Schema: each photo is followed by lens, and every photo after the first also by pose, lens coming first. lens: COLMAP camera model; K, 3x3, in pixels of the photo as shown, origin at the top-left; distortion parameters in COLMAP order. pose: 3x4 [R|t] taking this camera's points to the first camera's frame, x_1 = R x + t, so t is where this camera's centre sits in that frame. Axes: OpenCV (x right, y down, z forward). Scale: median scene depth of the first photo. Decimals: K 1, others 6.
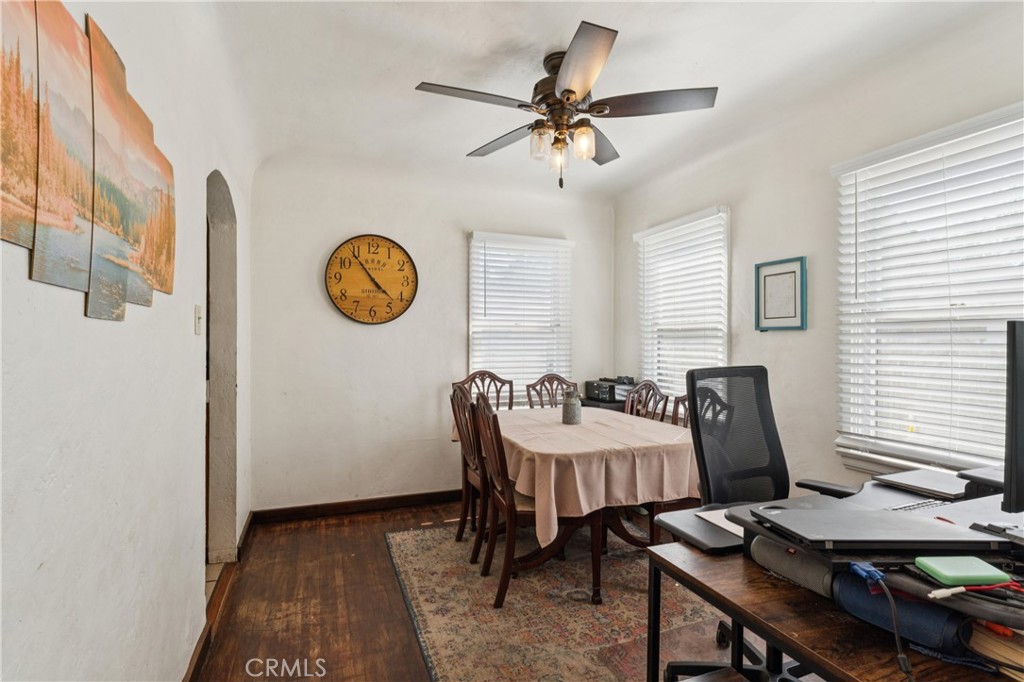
lens RADIAL K [[509.3, 0, 511.7], [0, 509.3, 340.0], [0, 0, 1]] dist [-0.000093, -0.000012]
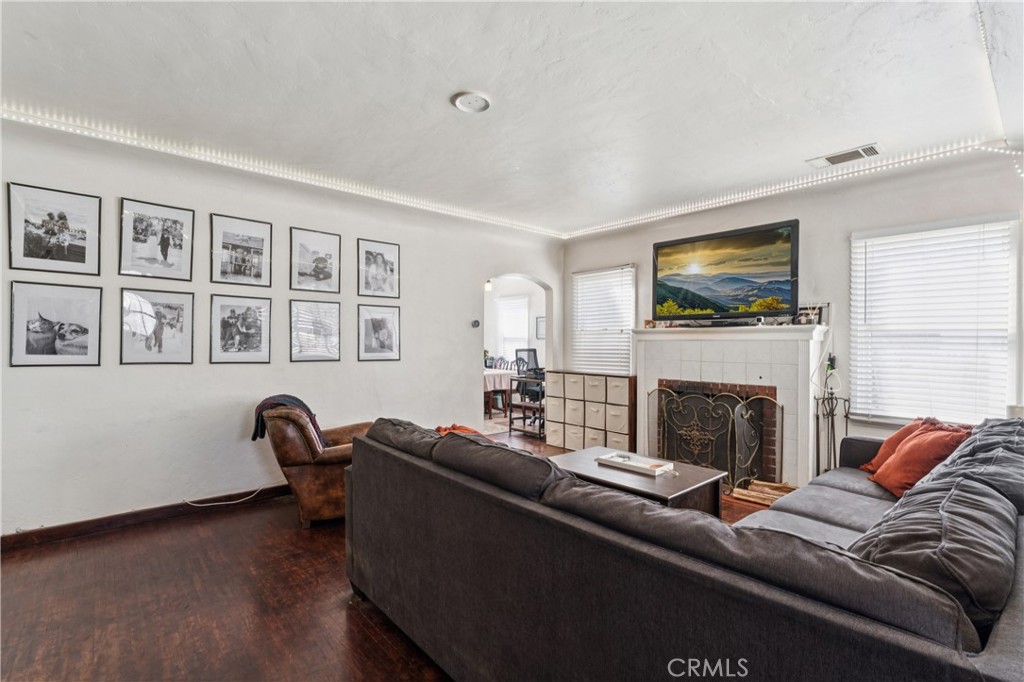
lens RADIAL K [[458.1, 0, 510.8], [0, 458.1, 341.2], [0, 0, 1]] dist [0.004499, -0.001468]
pose [[0.941455, 0.000278, 0.337139, -0.602291], [0.000637, 0.999996, -0.002606, 0.003511], [-0.337139, 0.002668, 0.941451, -1.566768]]
